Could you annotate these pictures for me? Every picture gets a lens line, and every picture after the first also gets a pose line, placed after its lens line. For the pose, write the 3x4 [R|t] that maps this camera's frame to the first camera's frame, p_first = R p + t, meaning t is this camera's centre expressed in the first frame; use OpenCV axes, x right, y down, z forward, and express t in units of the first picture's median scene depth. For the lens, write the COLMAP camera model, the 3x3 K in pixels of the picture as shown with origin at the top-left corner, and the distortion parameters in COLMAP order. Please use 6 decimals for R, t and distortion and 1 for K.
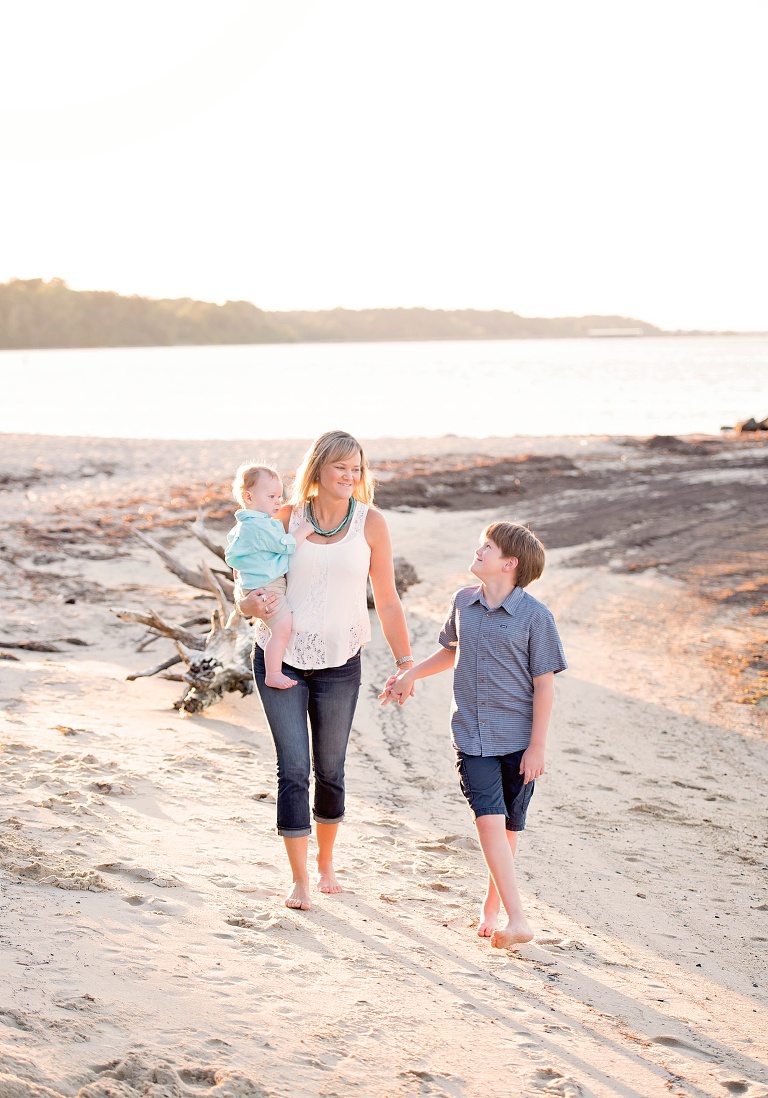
lens RADIAL K [[2842.2, 0, 384.0], [0, 2842.2, 549.0], [0, 0, 1]] dist [-0.020152, -0.023299]
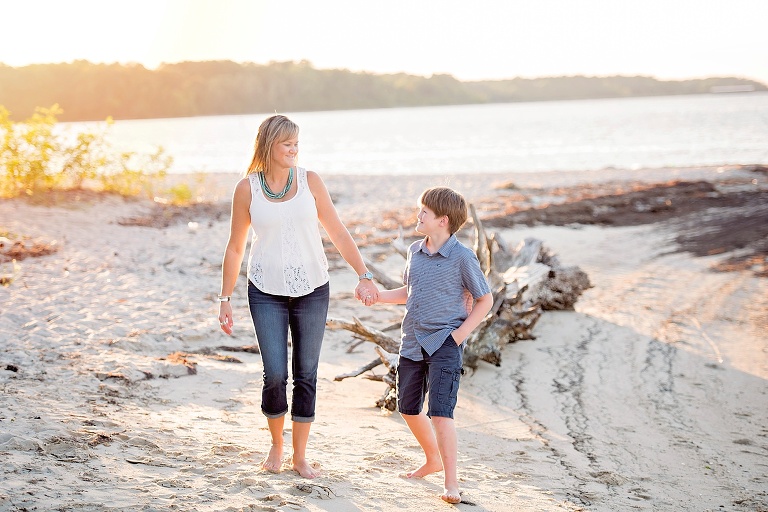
lens RADIAL K [[2145.9, 0, 384.0], [0, 2145.9, 256.0], [0, 0, 1]] dist [0.143312, 0.782124]
pose [[0.996705, -0.016985, -0.079313, -0.002371], [0.016791, 0.999854, -0.003107, 0.000157], [0.079354, 0.001765, 0.996845, 0.104611]]
